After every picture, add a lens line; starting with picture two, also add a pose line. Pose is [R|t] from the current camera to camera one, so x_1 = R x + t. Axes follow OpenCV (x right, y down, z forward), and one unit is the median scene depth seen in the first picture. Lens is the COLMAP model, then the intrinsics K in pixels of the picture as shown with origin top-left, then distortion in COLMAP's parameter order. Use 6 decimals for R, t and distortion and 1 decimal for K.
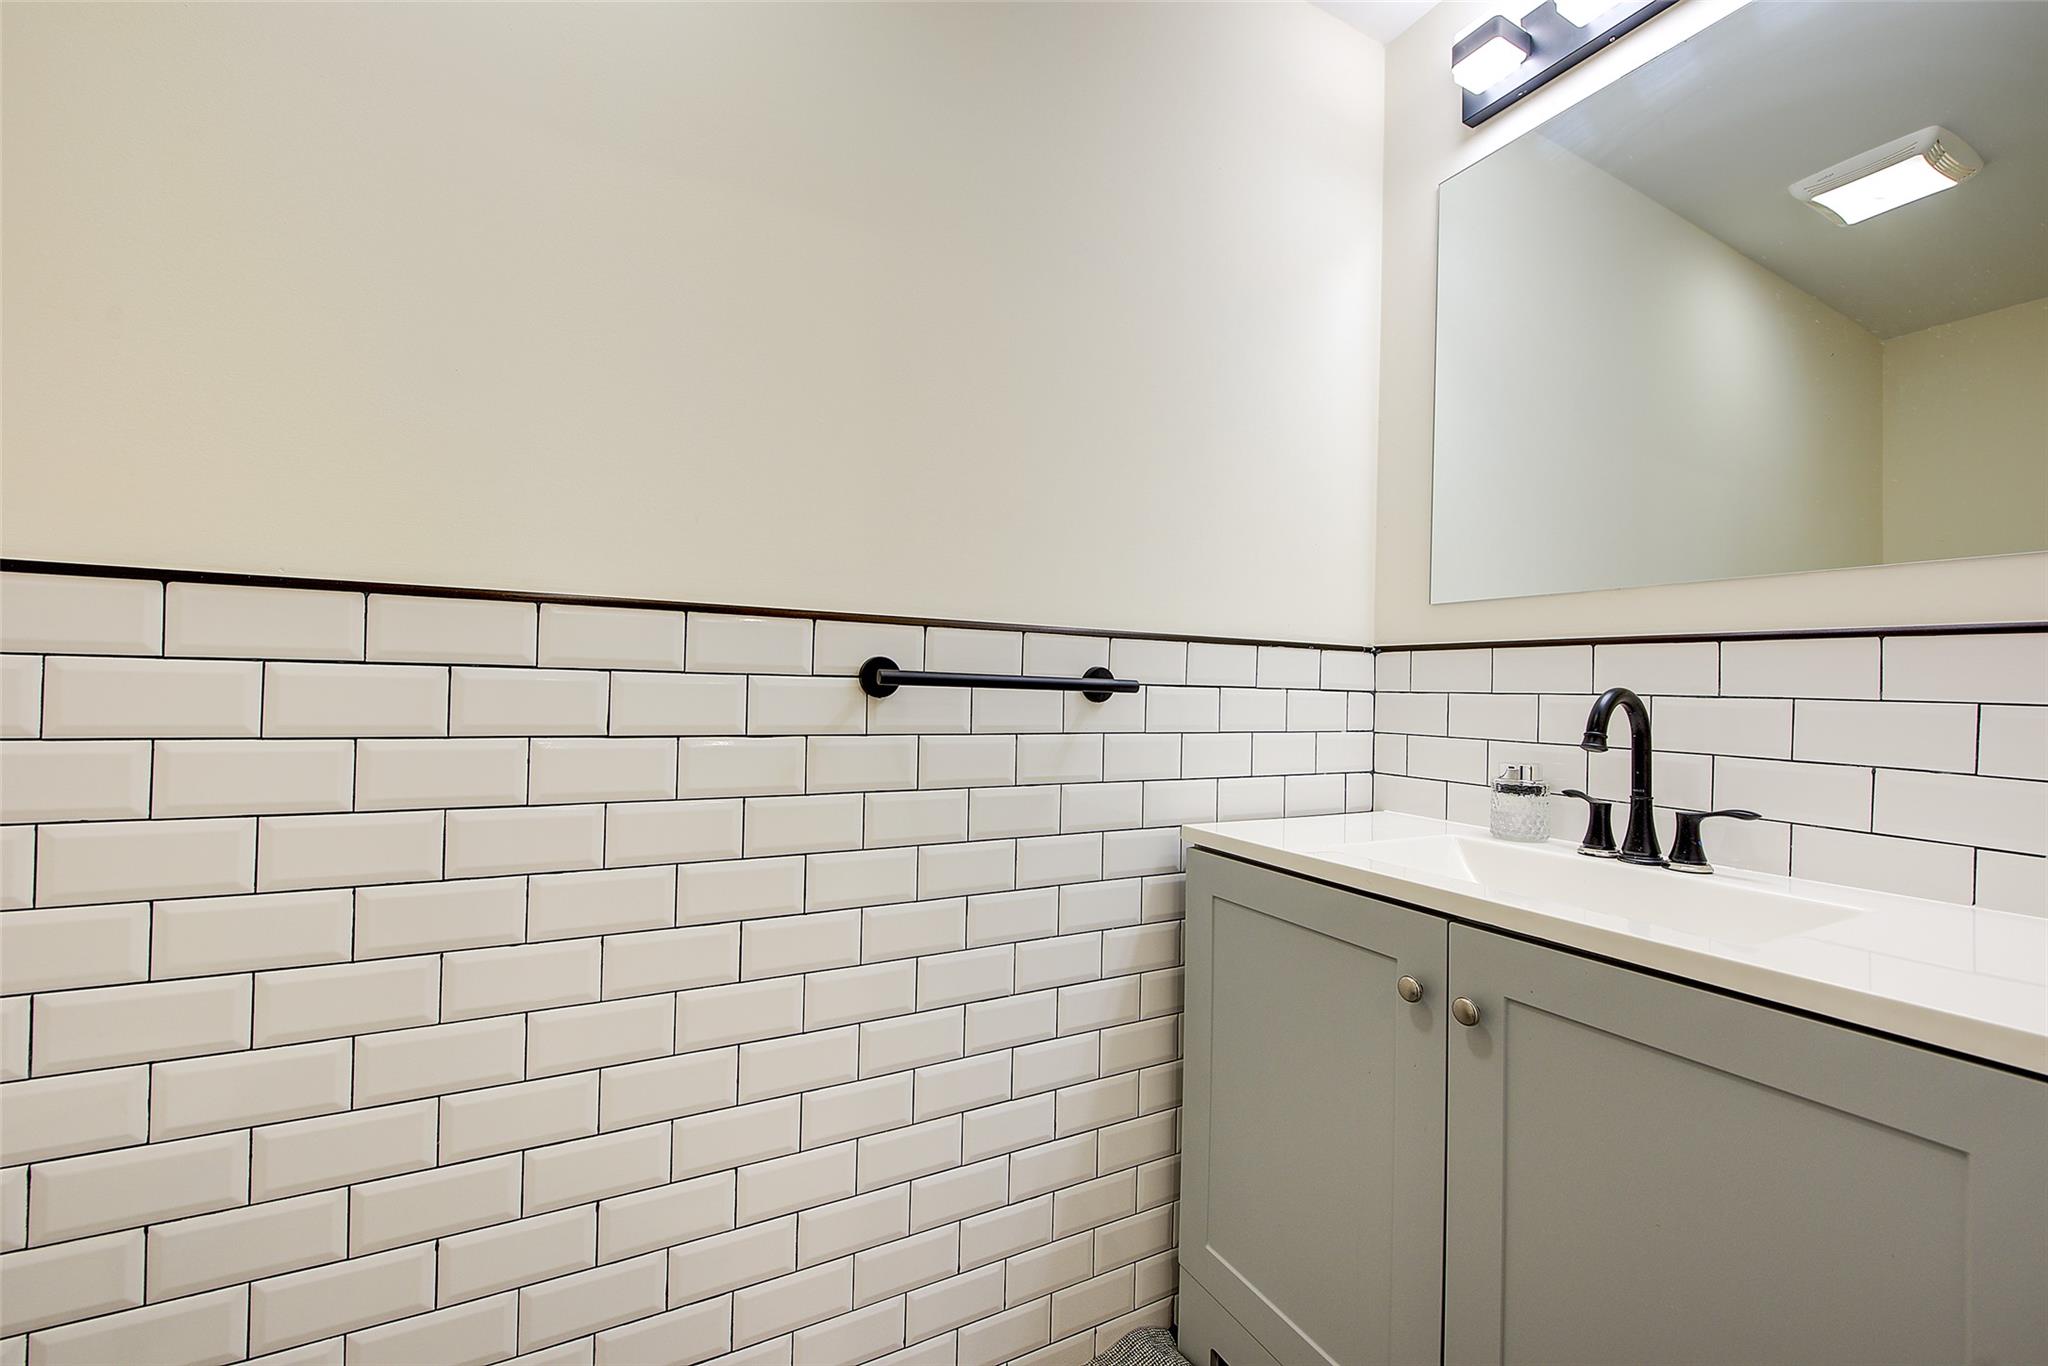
lens RADIAL K [[830.5, 0, 1025.7], [0, 830.5, 674.1], [0, 0, 1]] dist [0.000340, -0.000288]
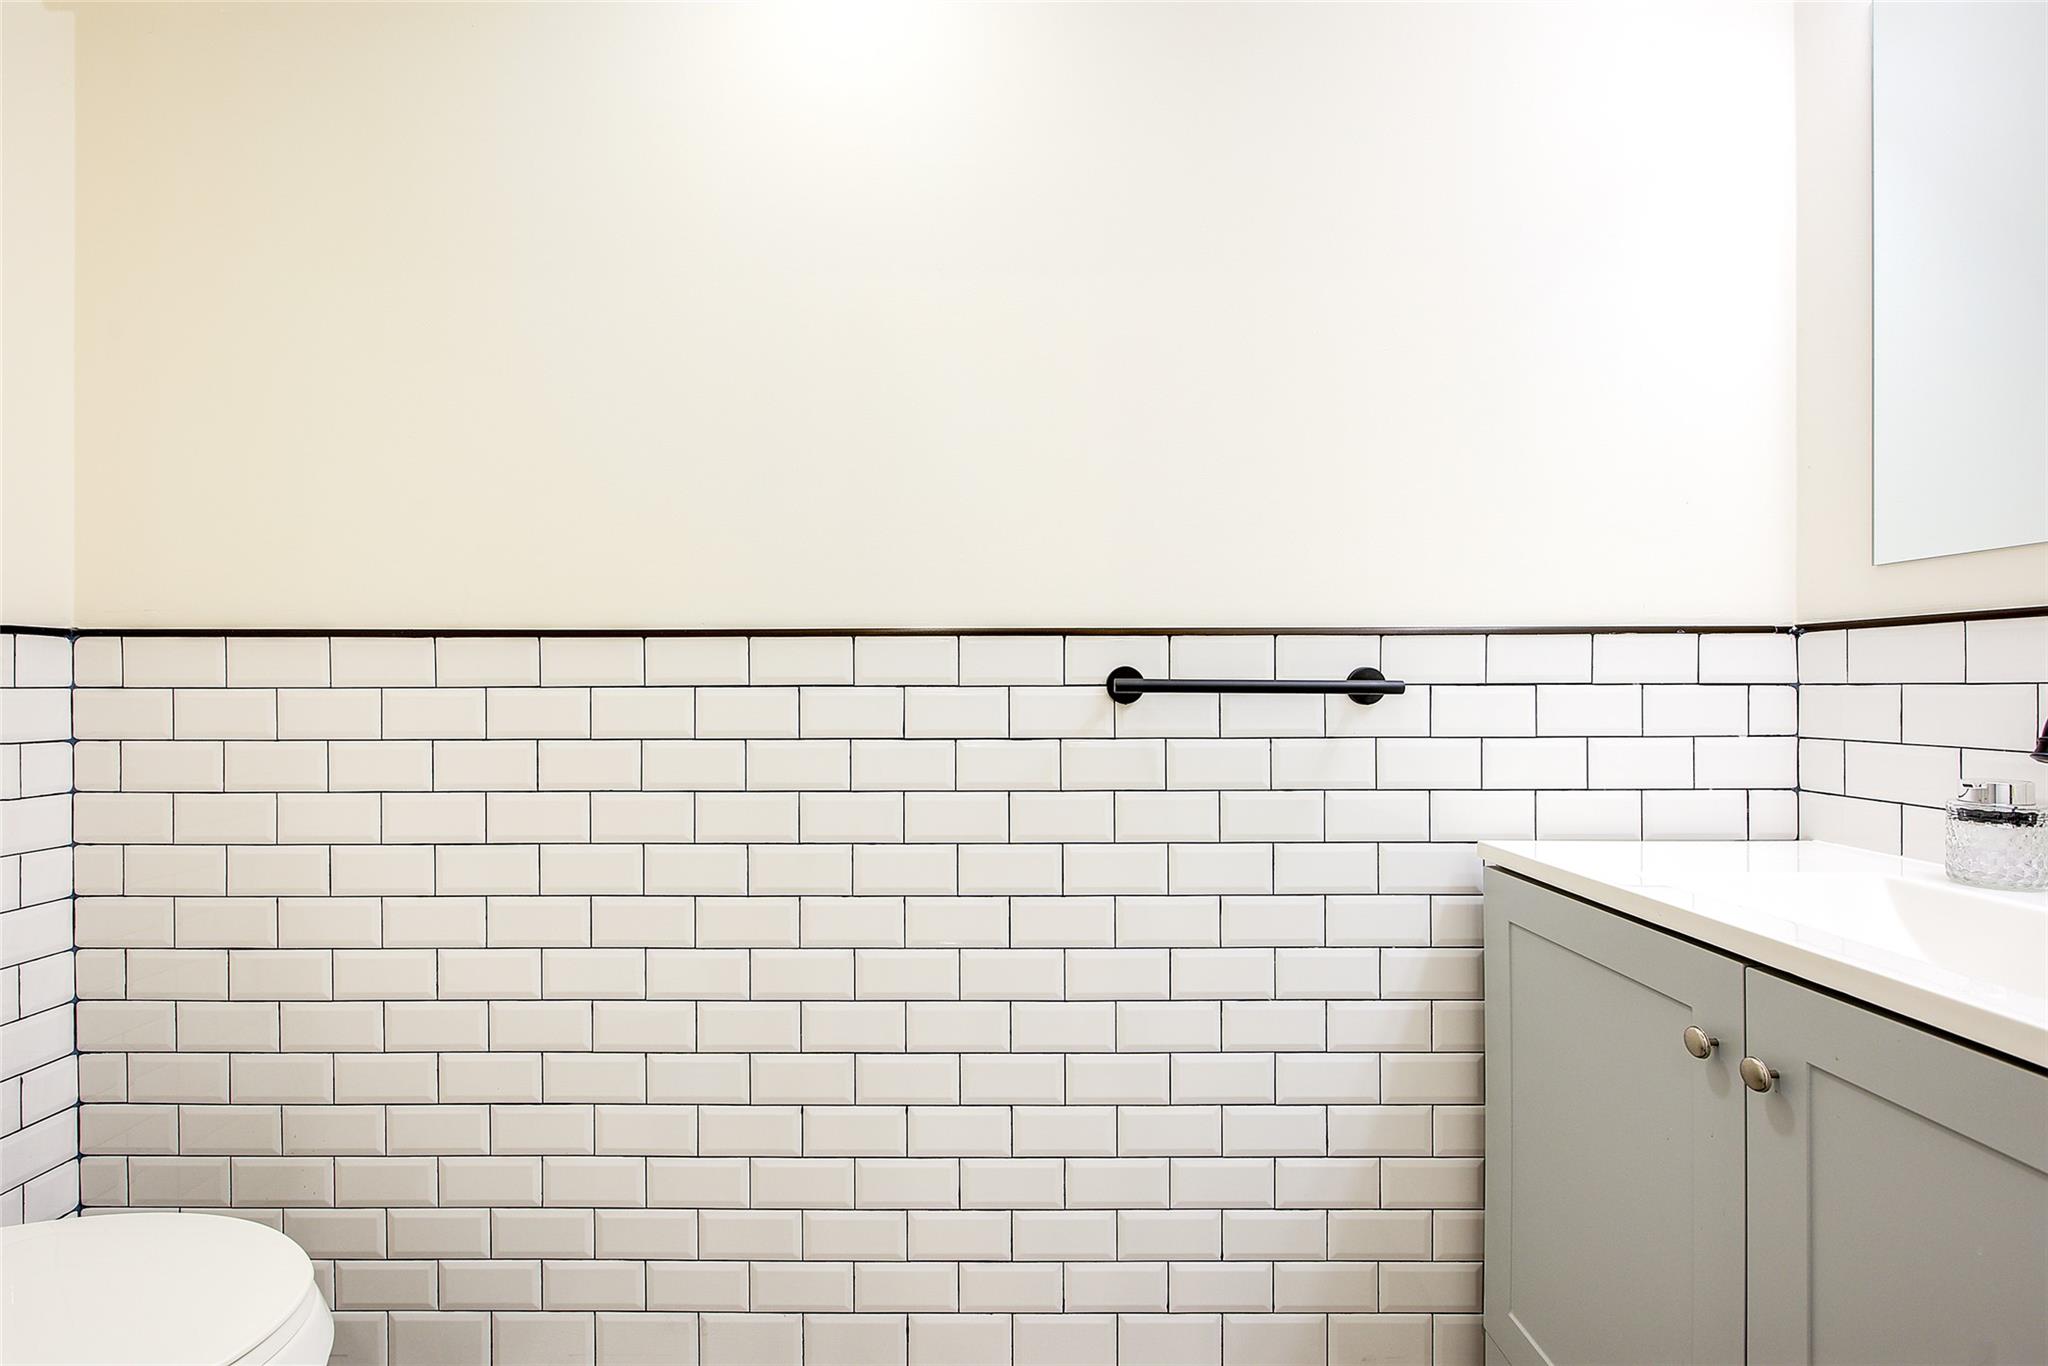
lens RADIAL K [[919.7, 0, 1024.0], [0, 919.7, 694.4], [0, 0, 1]] dist [0.001517, -0.000079]
pose [[0.876271, -0.023256, -0.481256, 0.253356], [0.031392, 0.999468, 0.008861, 0.000435], [0.480794, -0.022872, 0.876535, -0.099828]]
